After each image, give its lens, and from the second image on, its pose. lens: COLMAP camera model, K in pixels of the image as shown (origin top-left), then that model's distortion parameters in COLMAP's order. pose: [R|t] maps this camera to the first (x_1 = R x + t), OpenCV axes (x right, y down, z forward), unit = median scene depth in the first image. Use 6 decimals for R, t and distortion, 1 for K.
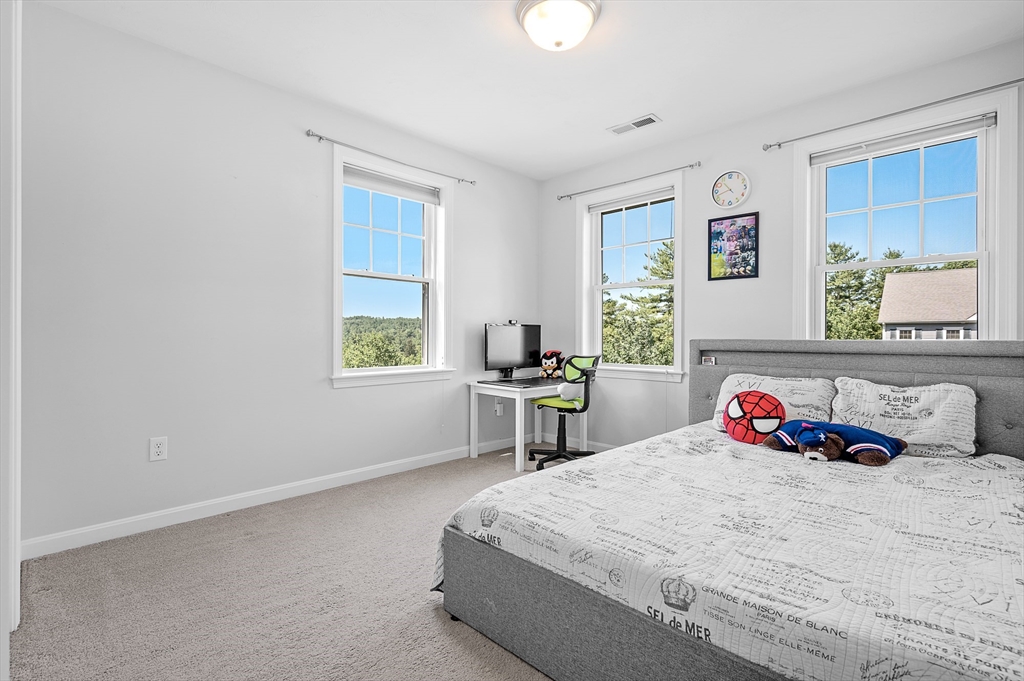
lens RADIAL K [[468.6, 0, 511.7], [0, 468.6, 336.0], [0, 0, 1]] dist [0.002237, -0.001212]
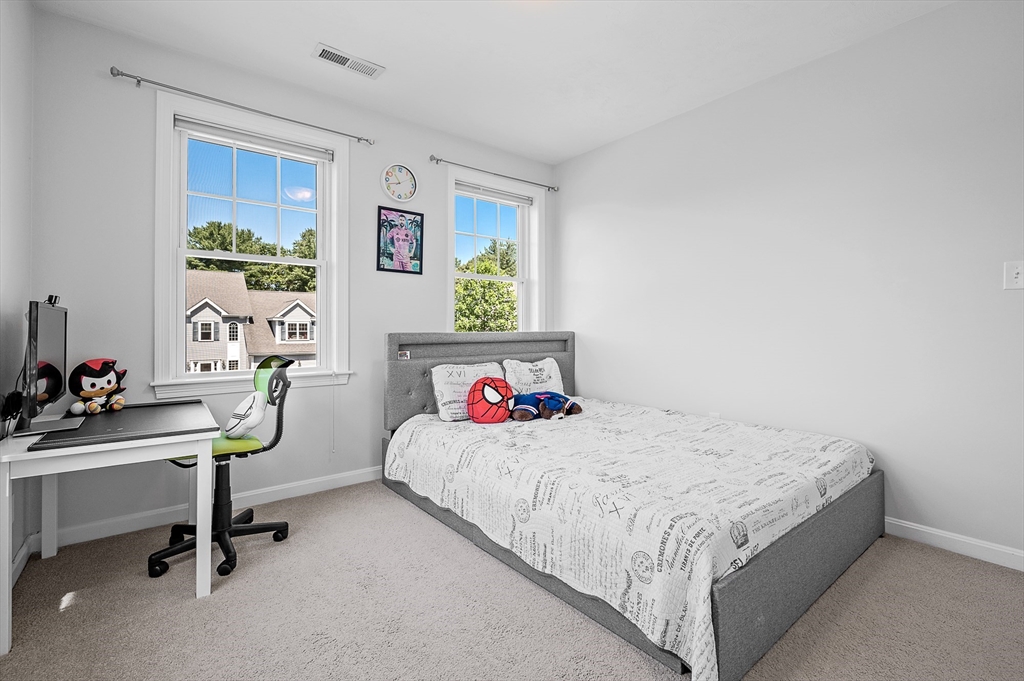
lens RADIAL K [[468.6, 0, 497.1], [0, 468.6, 323.1], [0, 0, 1]] dist [0.002237, -0.001212]
pose [[0.128624, 0.009409, 0.991649, -0.513549], [0.001776, 0.999951, -0.009718, -0.003387], [-0.991692, 0.003011, 0.128601, 0.691180]]
